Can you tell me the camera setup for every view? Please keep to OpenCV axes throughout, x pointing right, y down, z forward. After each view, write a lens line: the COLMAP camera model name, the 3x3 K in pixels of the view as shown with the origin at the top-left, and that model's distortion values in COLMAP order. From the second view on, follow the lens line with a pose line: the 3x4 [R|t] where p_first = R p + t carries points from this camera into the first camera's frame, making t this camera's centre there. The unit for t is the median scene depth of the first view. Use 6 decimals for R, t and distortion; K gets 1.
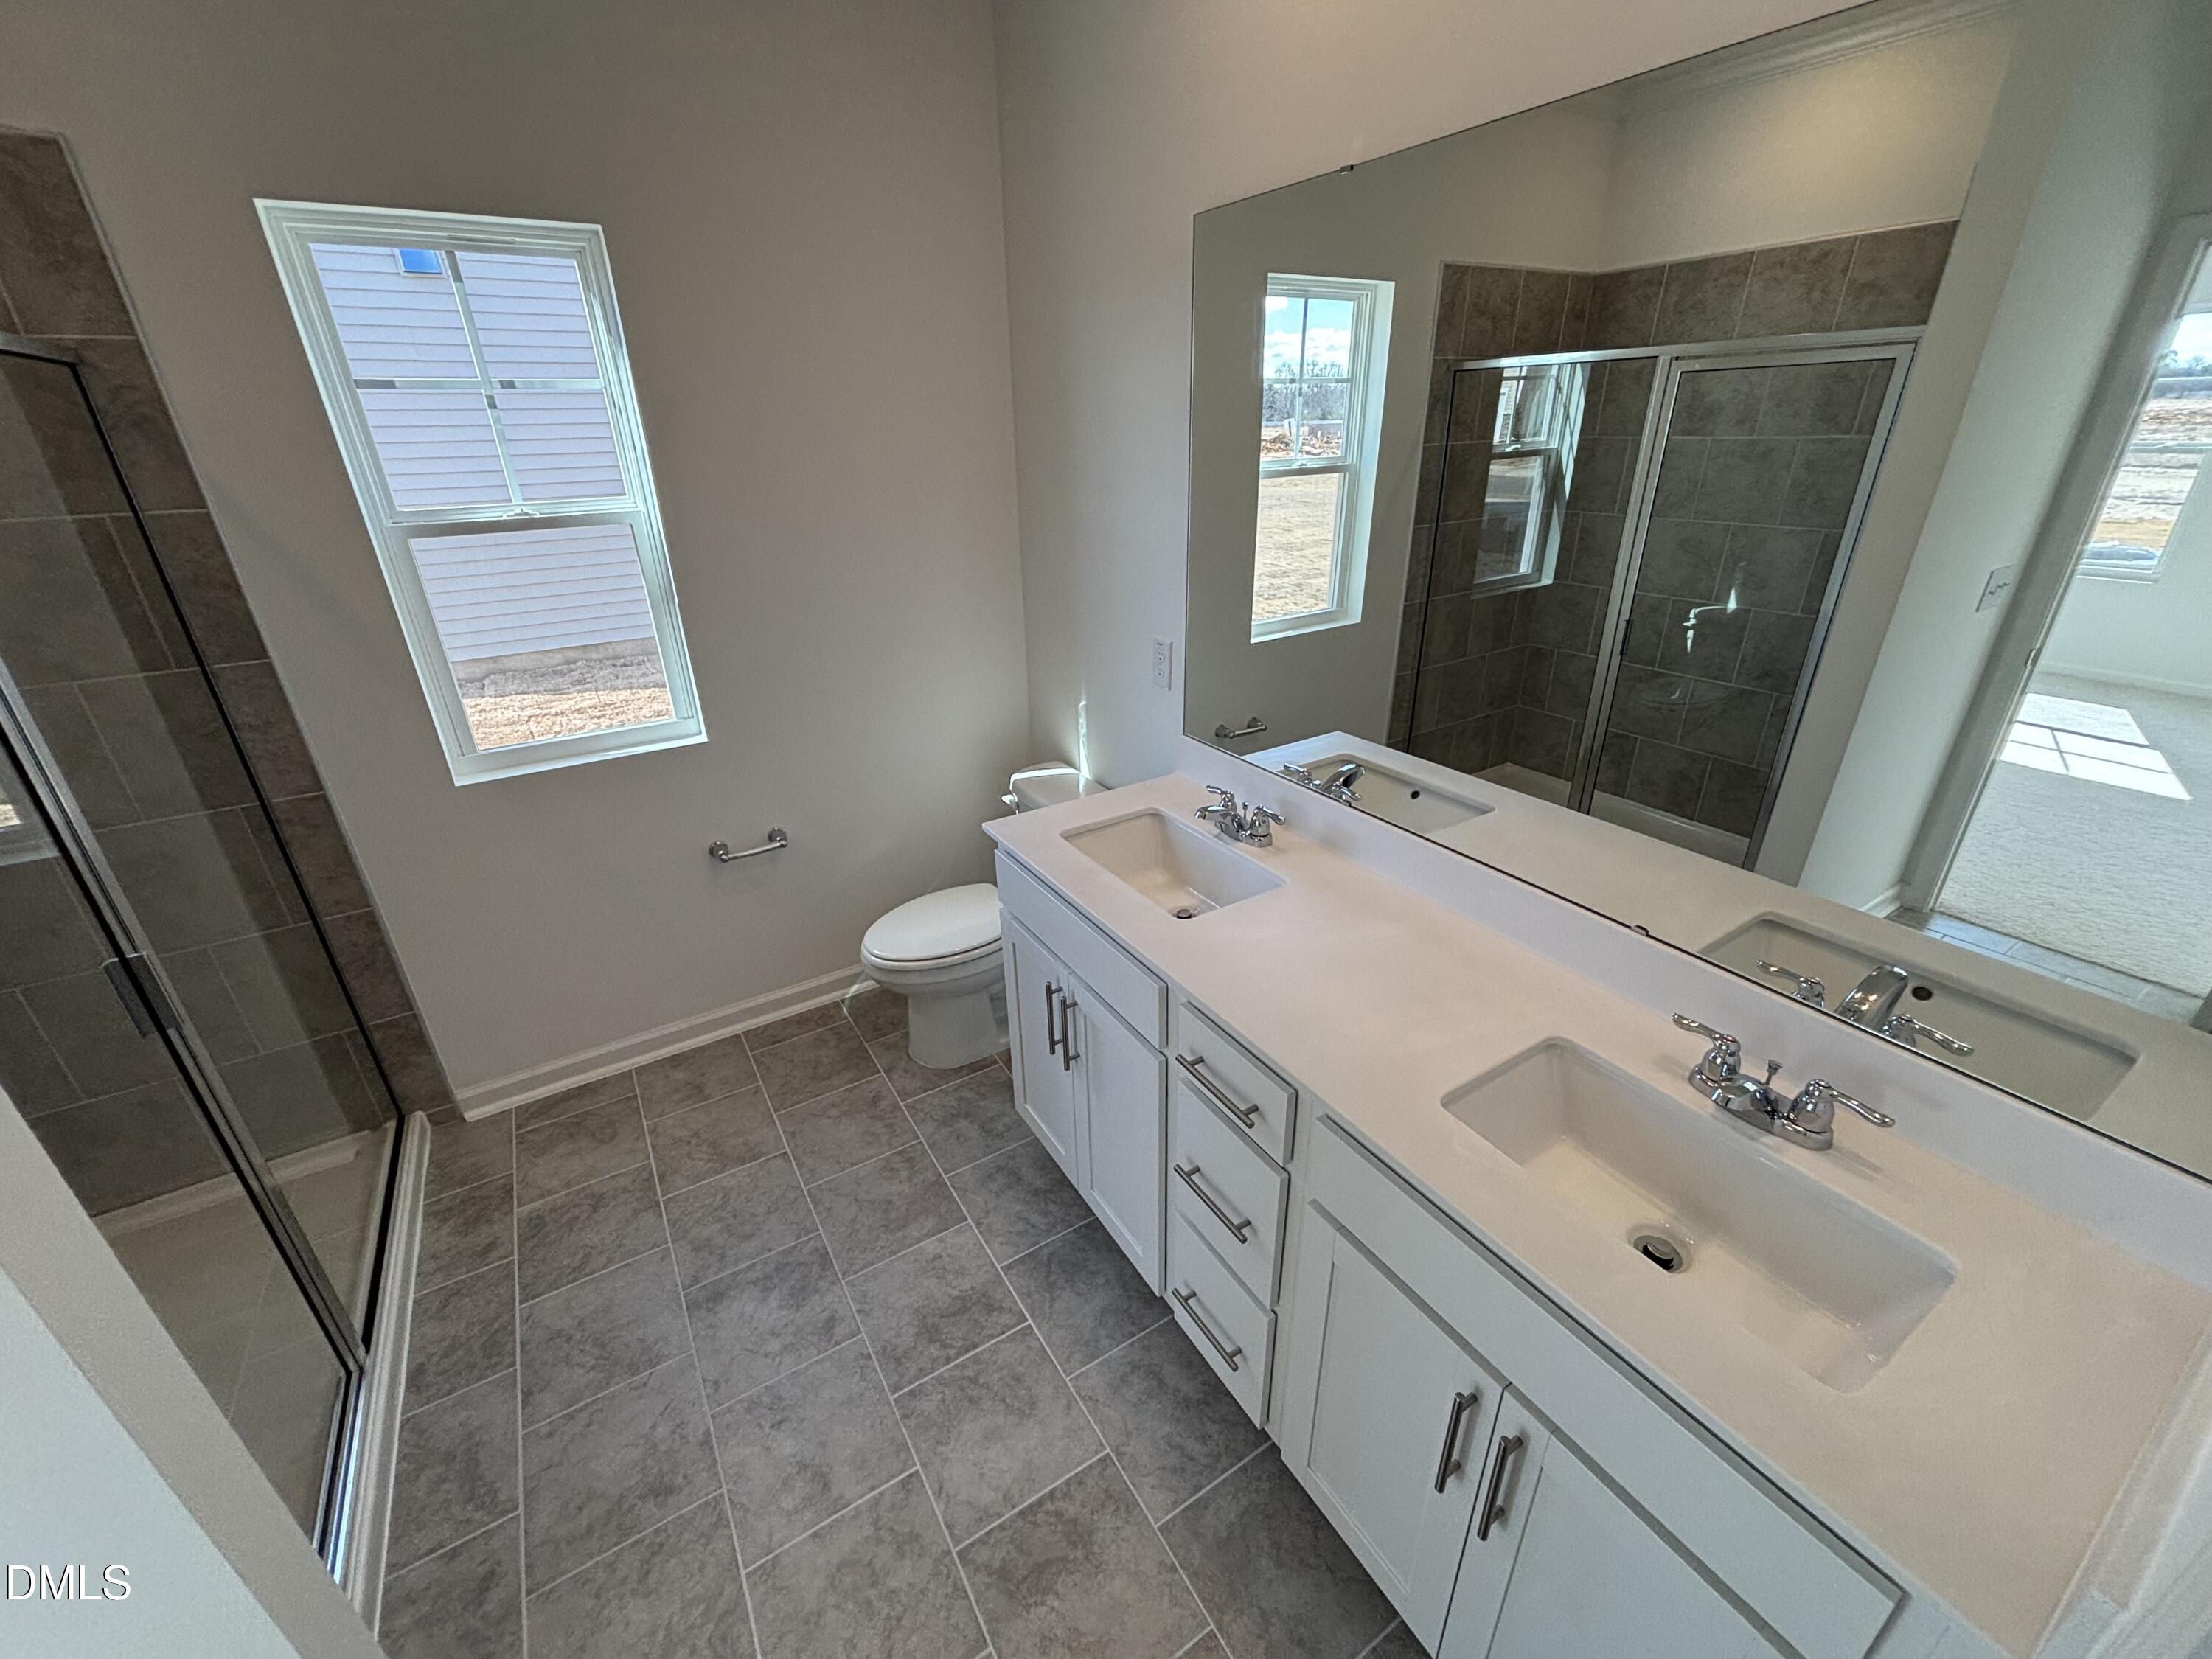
lens RADIAL K [[894.7, 0, 1105.8], [0, 894.7, 824.5], [0, 0, 1]] dist [0.000369, 0.000075]
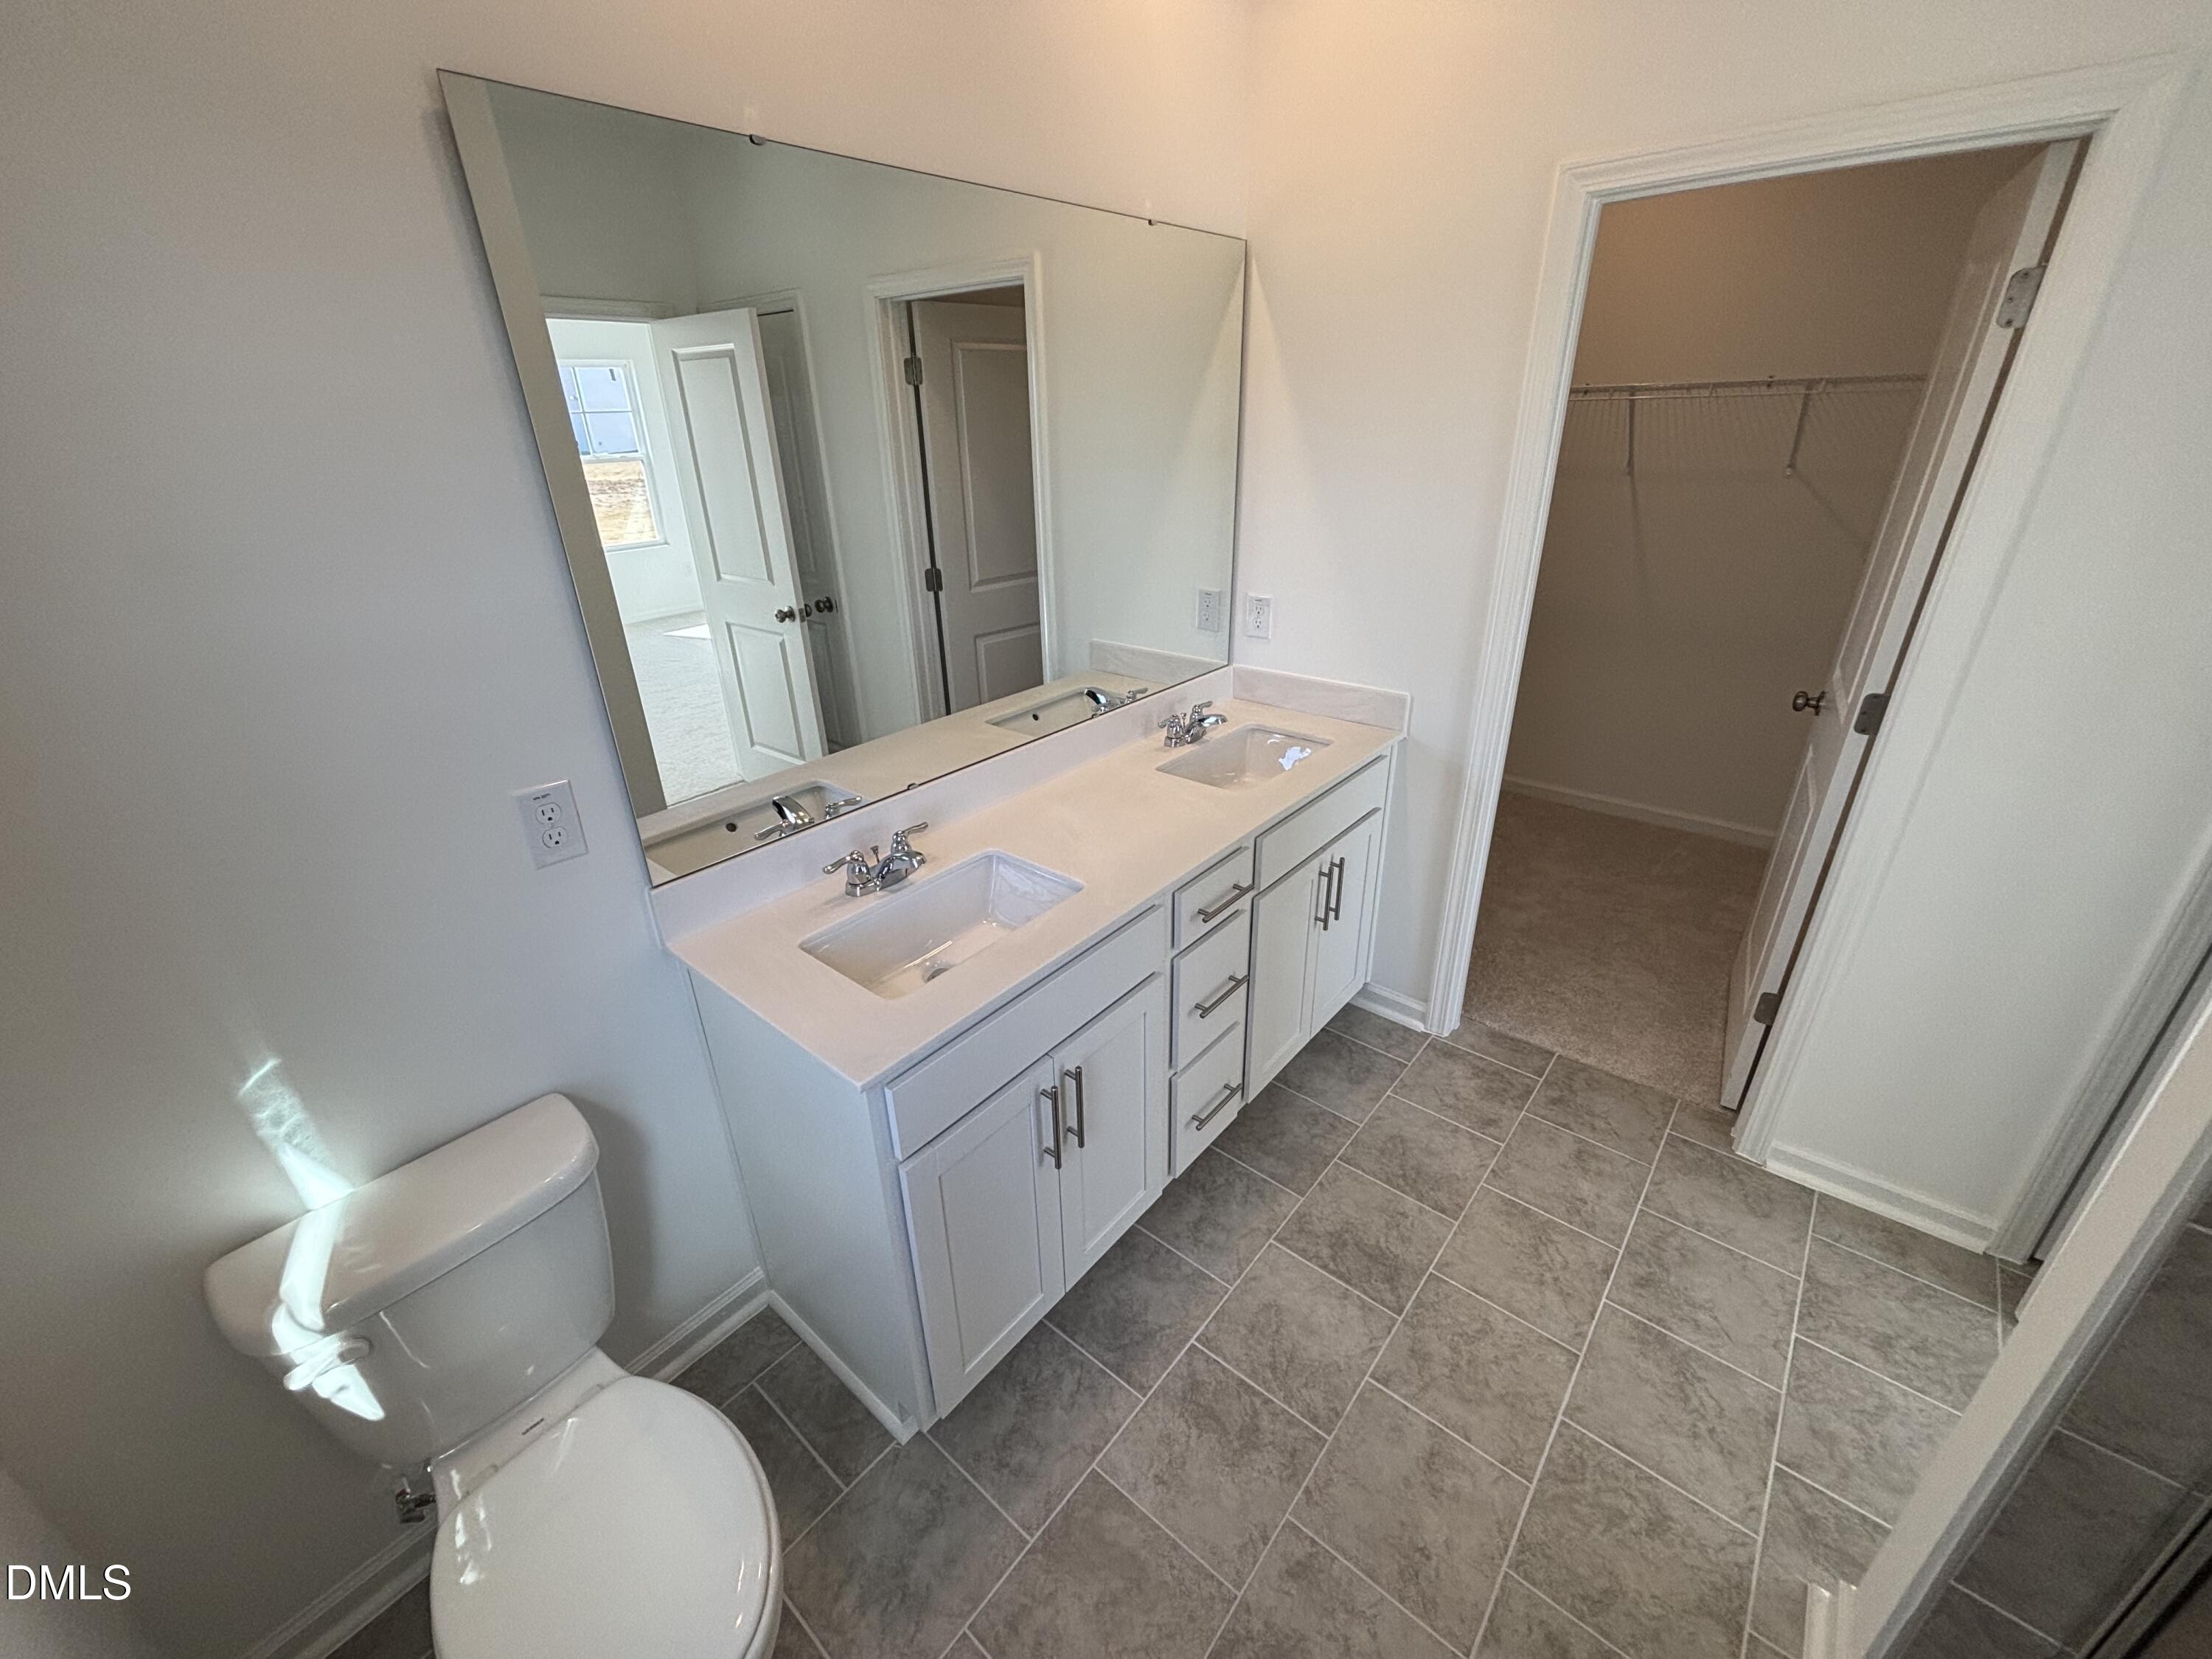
lens RADIAL K [[894.7, 0, 1101.1], [0, 894.7, 825.4], [0, 0, 1]] dist [0.000369, 0.000075]
pose [[-0.303781, -0.377414, 0.874801, -0.714068], [0.422232, 0.769769, 0.478723, -0.388080], [-0.854071, 0.514796, -0.074485, 0.904934]]
